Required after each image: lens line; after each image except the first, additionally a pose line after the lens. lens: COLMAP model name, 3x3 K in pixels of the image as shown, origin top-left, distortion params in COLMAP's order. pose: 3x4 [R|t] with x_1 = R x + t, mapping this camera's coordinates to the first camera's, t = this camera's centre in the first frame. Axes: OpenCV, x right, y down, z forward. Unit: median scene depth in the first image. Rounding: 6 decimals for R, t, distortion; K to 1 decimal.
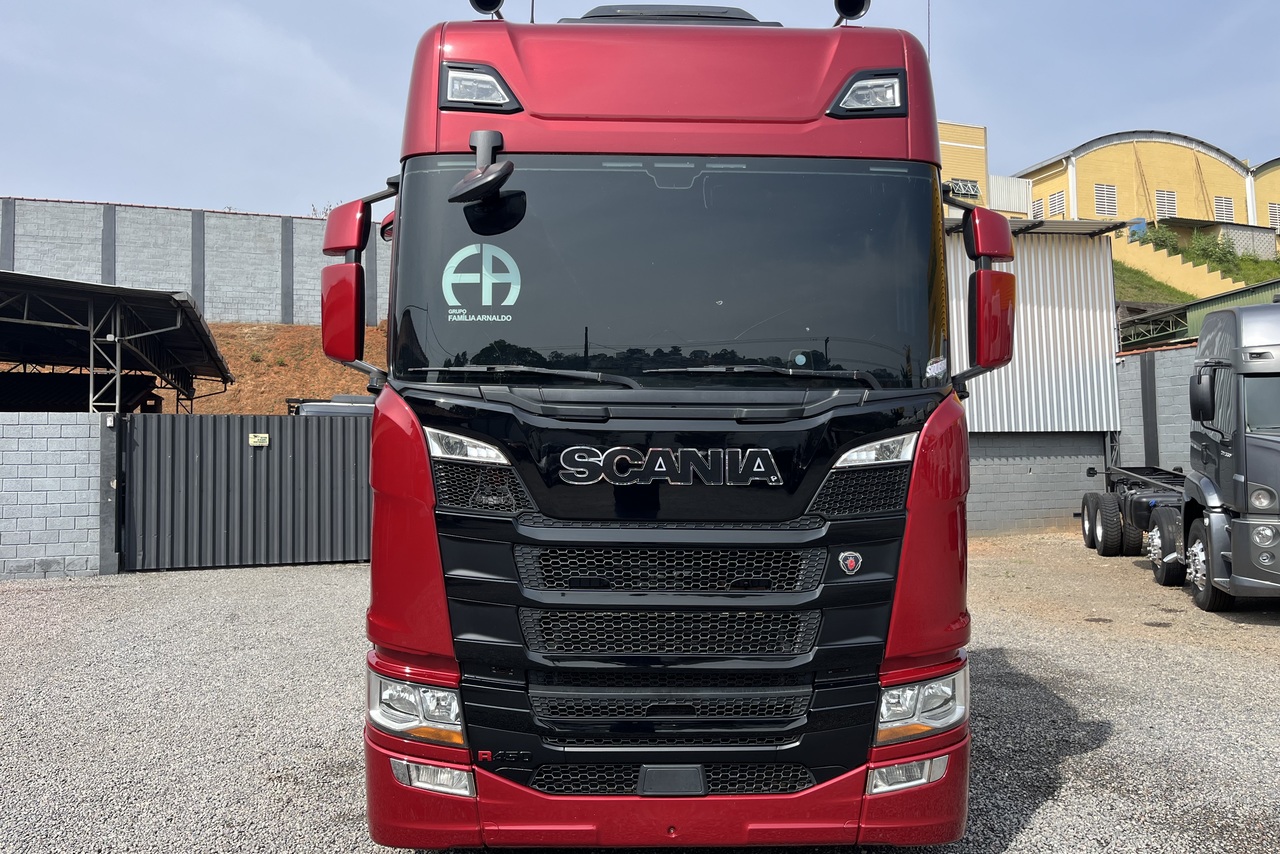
lens RADIAL K [[963.8, 0, 645.5], [0, 963.8, 422.9], [0, 0, 1]] dist [0.081245, -0.117542]
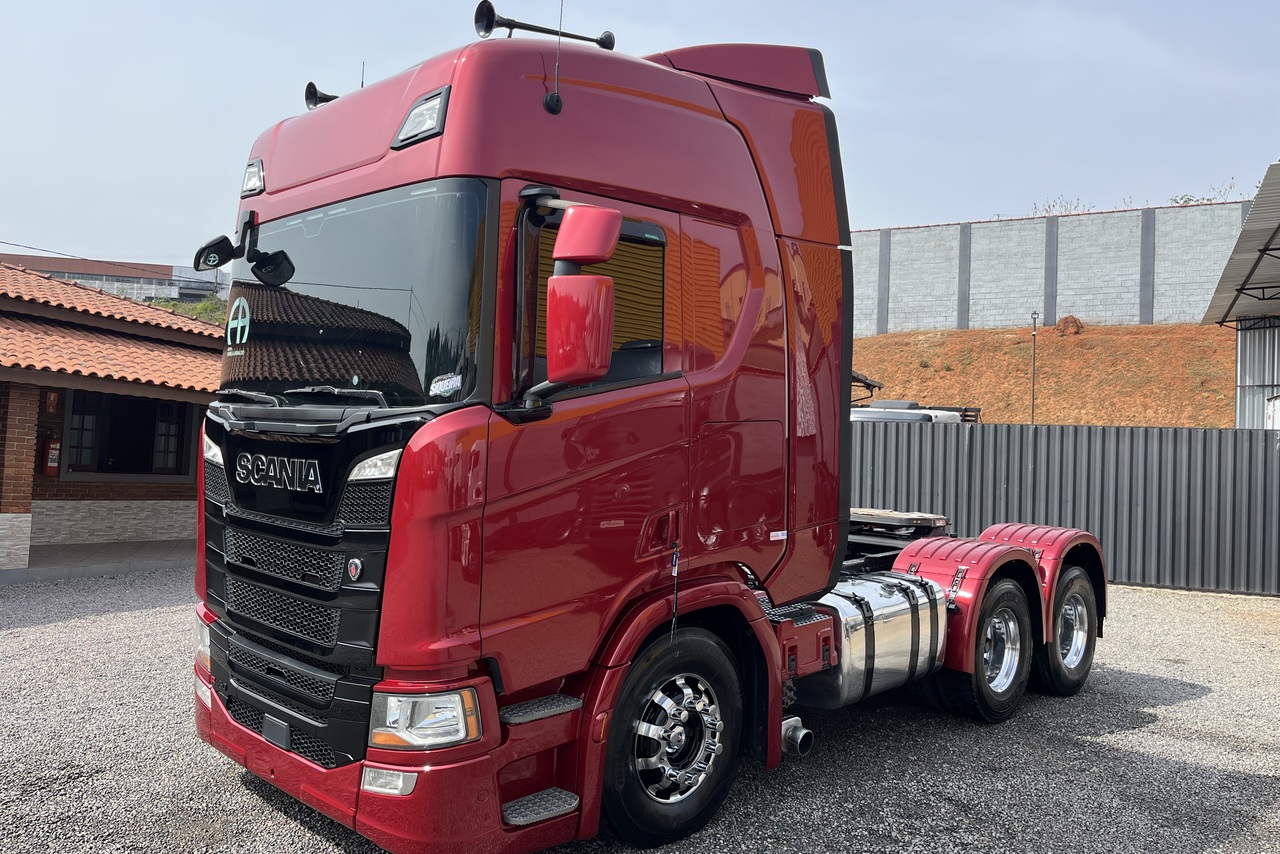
lens RADIAL K [[974.3, 0, 640.0], [0, 974.3, 427.0], [0, 0, 1]] dist [0.004623, 0.002532]
pose [[0.693658, 0.015600, -0.720136, 0.139492], [-0.014174, 0.999867, 0.008007, -0.003088], [0.720165, 0.004653, 0.693787, 0.055798]]
